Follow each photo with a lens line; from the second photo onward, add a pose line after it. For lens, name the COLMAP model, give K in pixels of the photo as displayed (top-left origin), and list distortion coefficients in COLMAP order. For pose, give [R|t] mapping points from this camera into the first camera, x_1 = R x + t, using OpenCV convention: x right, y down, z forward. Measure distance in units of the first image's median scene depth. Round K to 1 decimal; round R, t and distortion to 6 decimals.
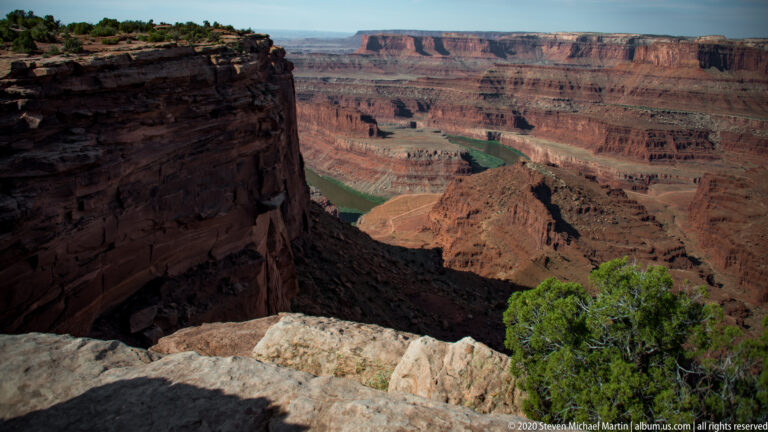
lens RADIAL K [[617.3, 0, 379.6], [0, 617.3, 181.0], [0, 0, 1]] dist [-0.146105, 0.080416]
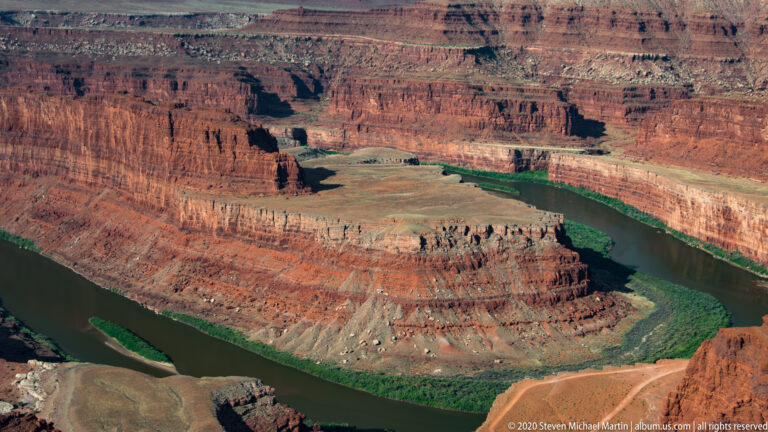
lens RADIAL K [[1430.4, 0, 378.6], [0, 1430.4, 175.7], [0, 0, 1]] dist [-0.012896, -0.147698]
pose [[0.971478, -0.044395, 0.232937, -0.102790], [0.053794, 0.997968, -0.034149, -0.032717], [-0.230948, 0.045706, 0.971892, 0.120767]]
